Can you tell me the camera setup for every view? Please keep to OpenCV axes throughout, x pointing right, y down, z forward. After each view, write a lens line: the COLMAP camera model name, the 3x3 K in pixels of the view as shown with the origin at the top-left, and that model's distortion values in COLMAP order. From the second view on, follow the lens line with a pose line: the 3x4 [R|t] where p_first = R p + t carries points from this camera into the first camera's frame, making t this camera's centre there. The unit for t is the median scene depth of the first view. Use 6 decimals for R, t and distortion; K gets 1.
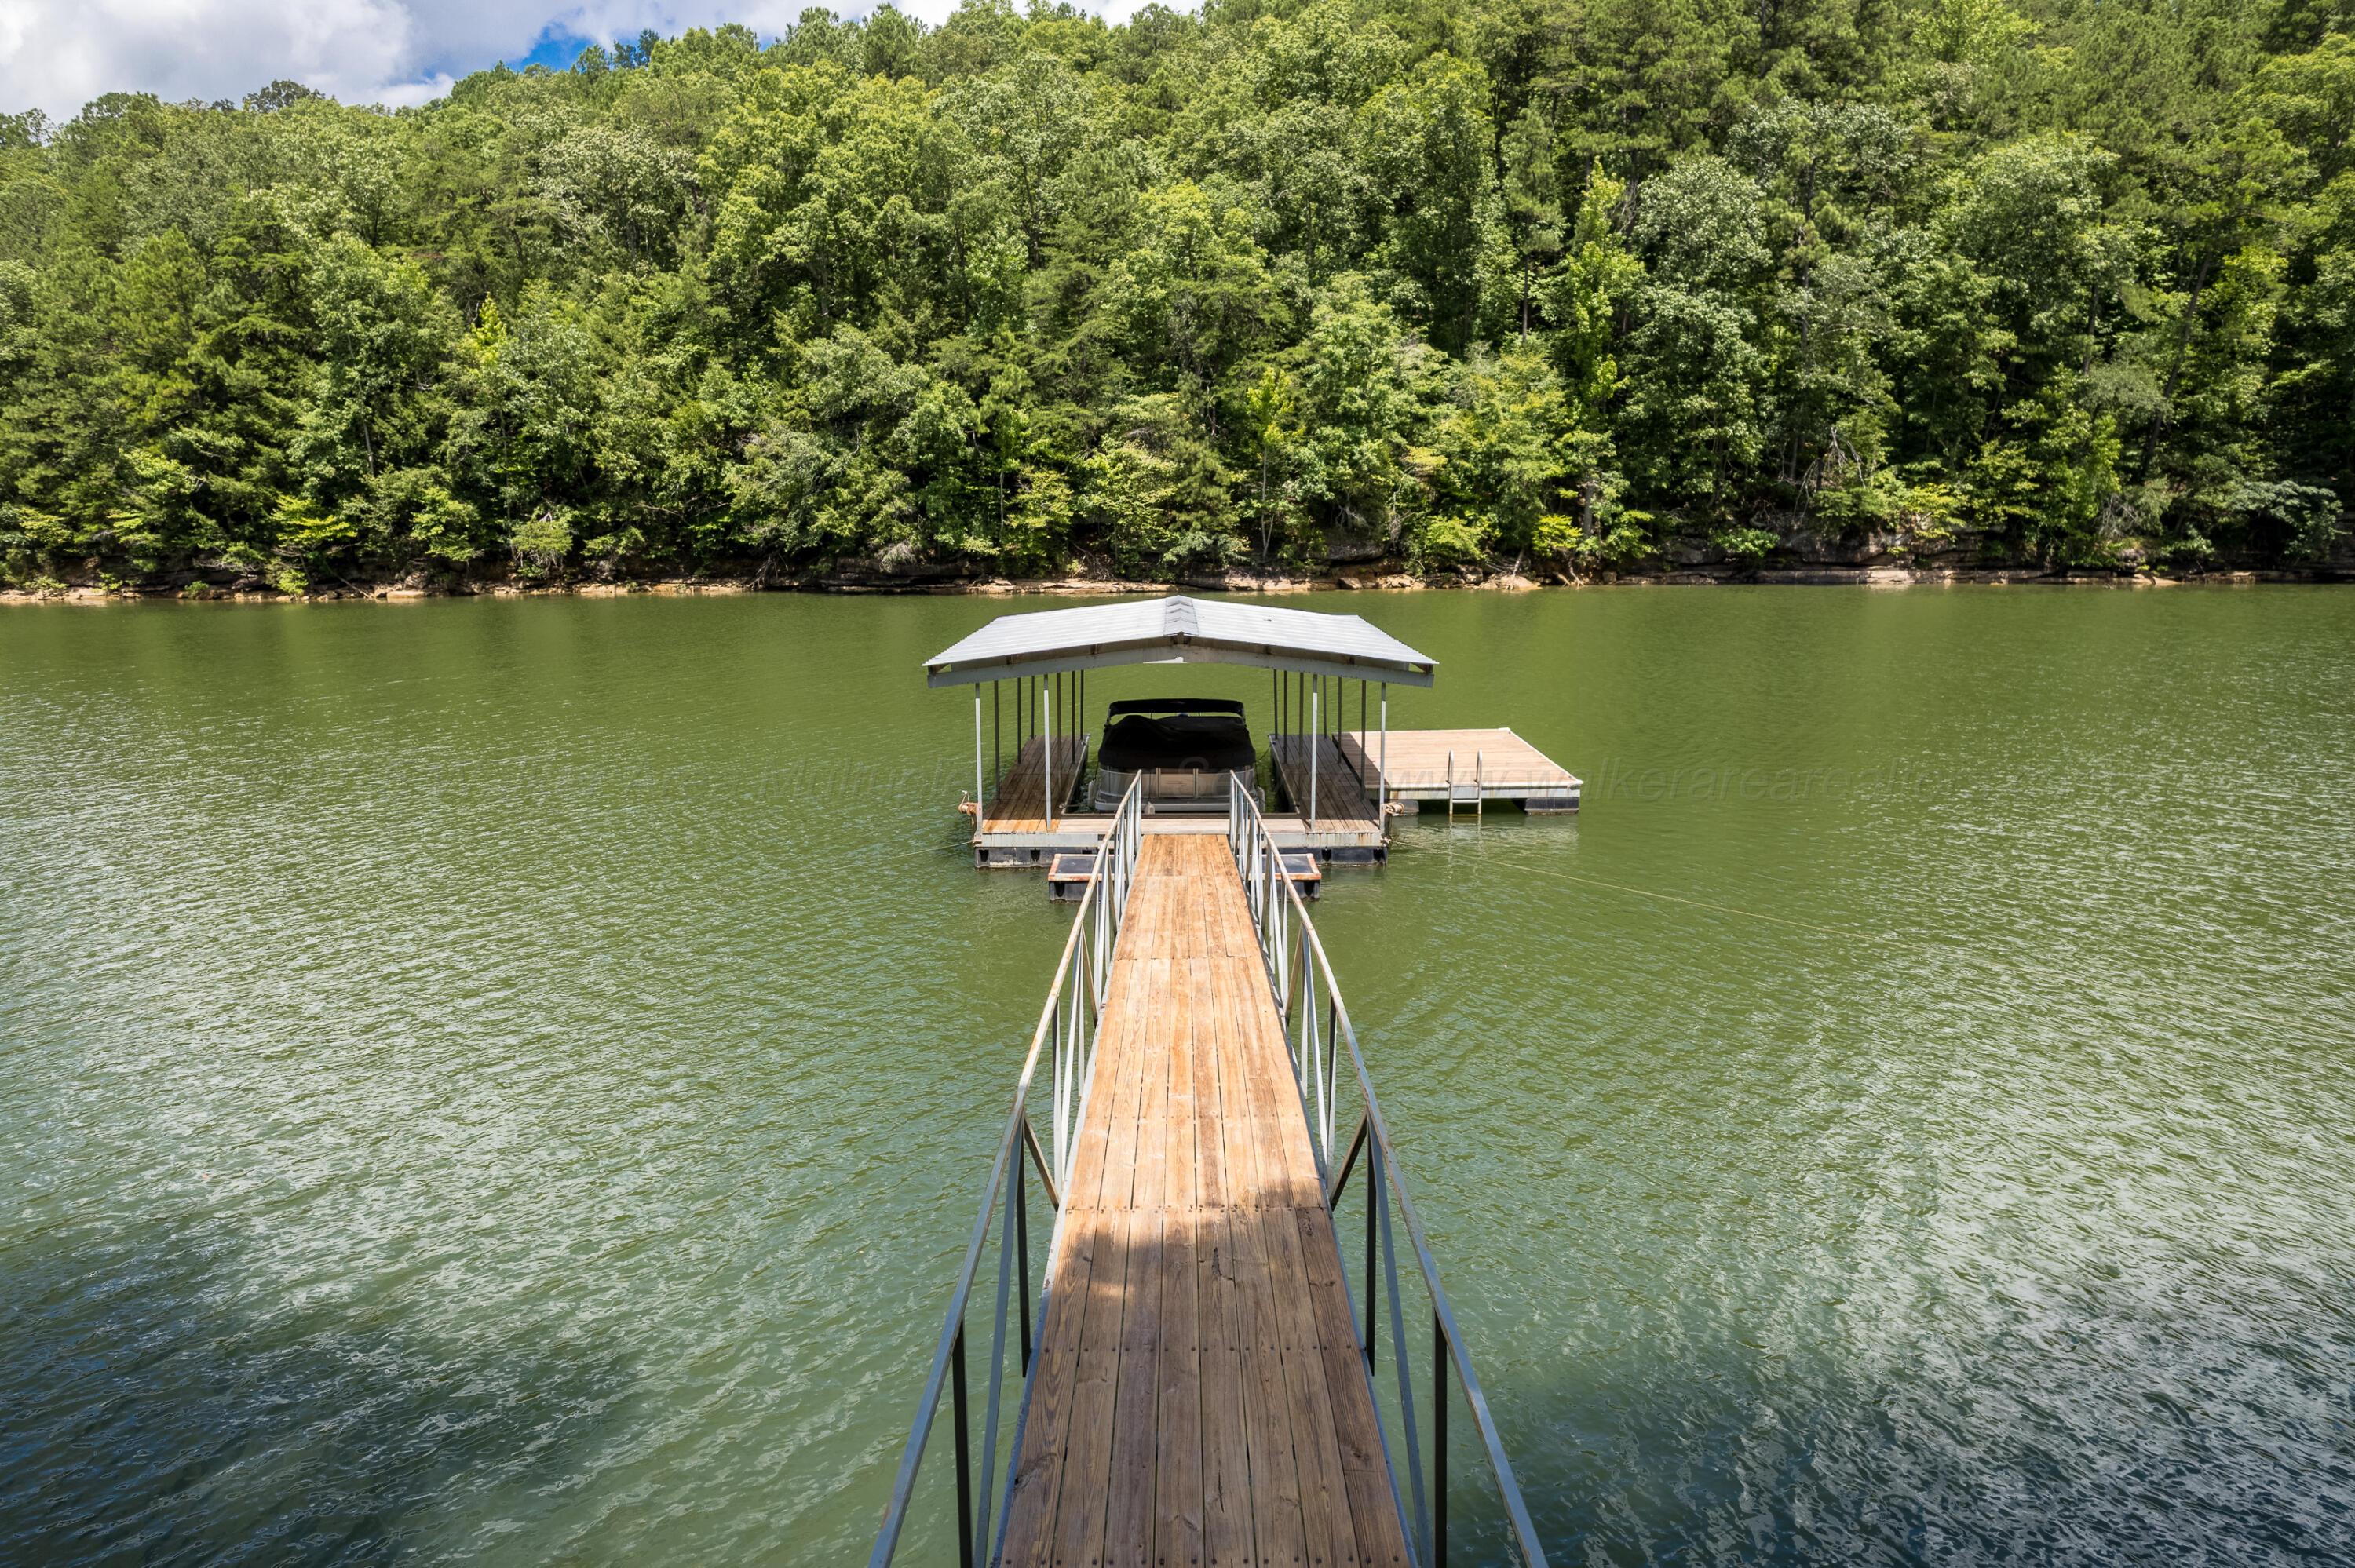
lens RADIAL K [[1565.3, 0, 1175.8], [0, 1565.3, 730.6], [0, 0, 1]] dist [-0.072592, 0.096742]
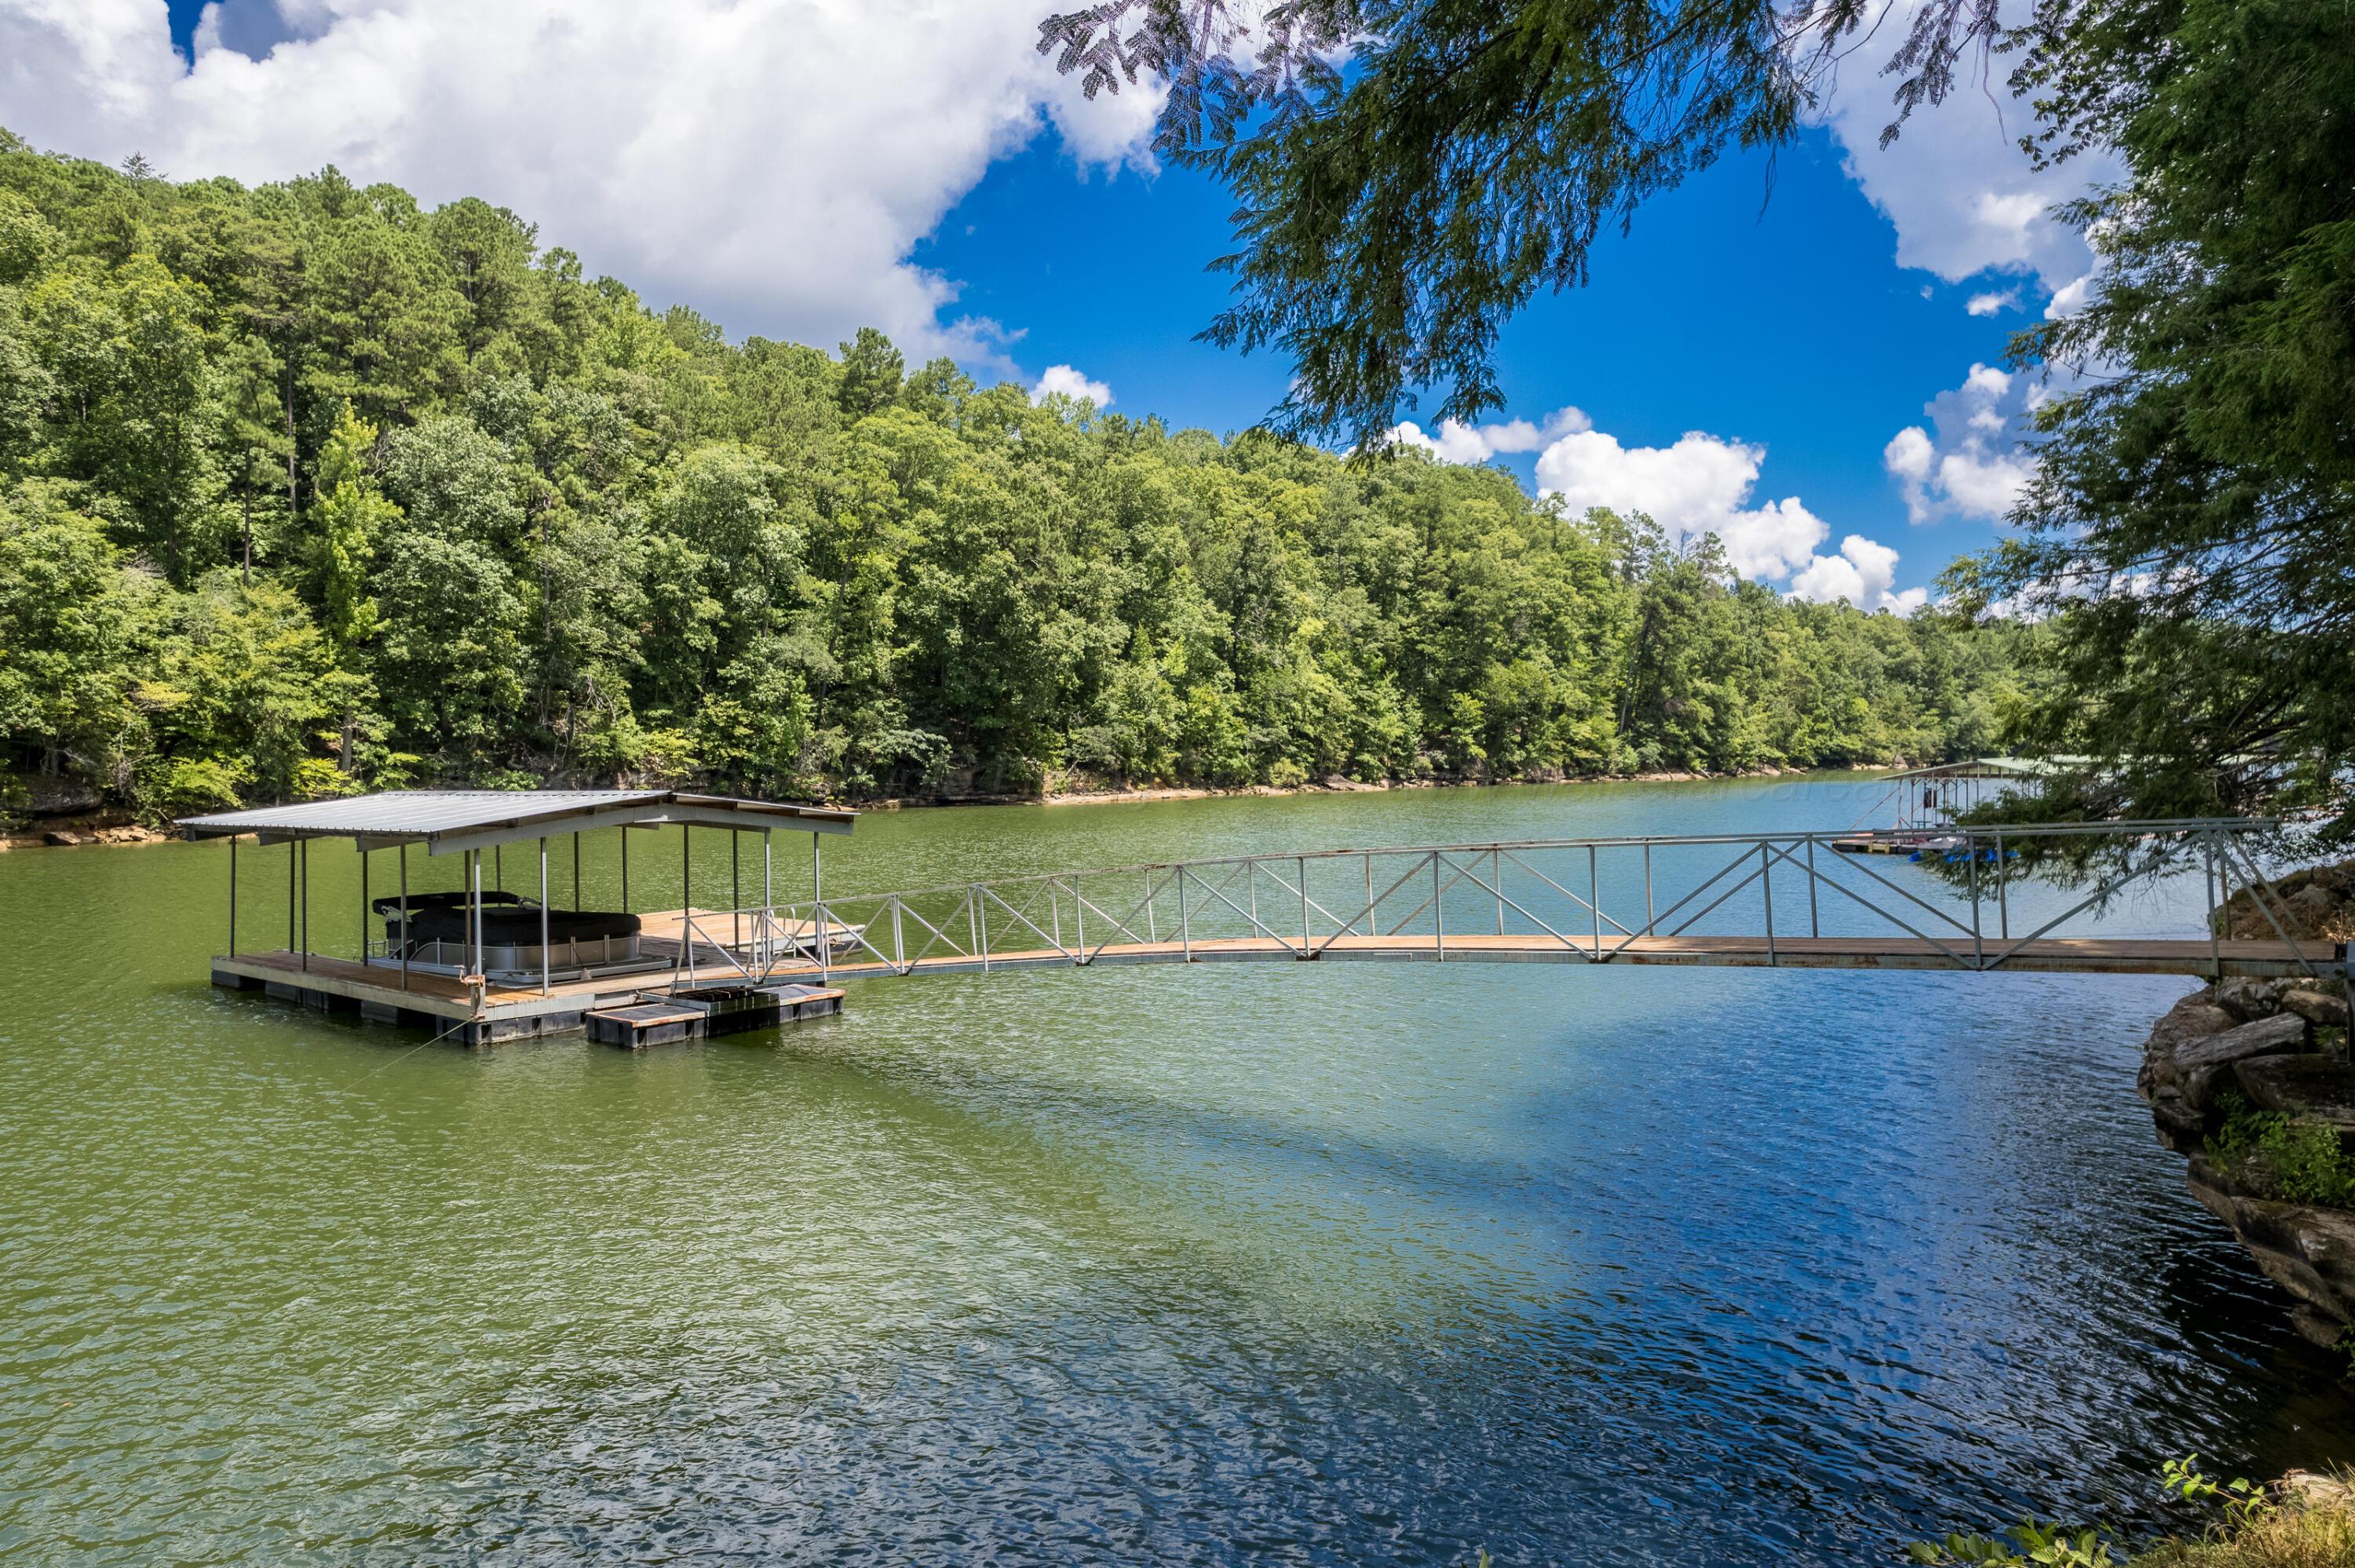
lens RADIAL K [[1539.8, 0, 1177.5], [0, 1539.8, 784.0], [0, 0, 1]] dist [-0.074383, 0.078227]
pose [[0.635802, -0.013181, 0.771740, -0.137677], [0.117731, 0.989811, -0.080088, 0.013386], [-0.762821, 0.141778, 0.630875, 0.019331]]
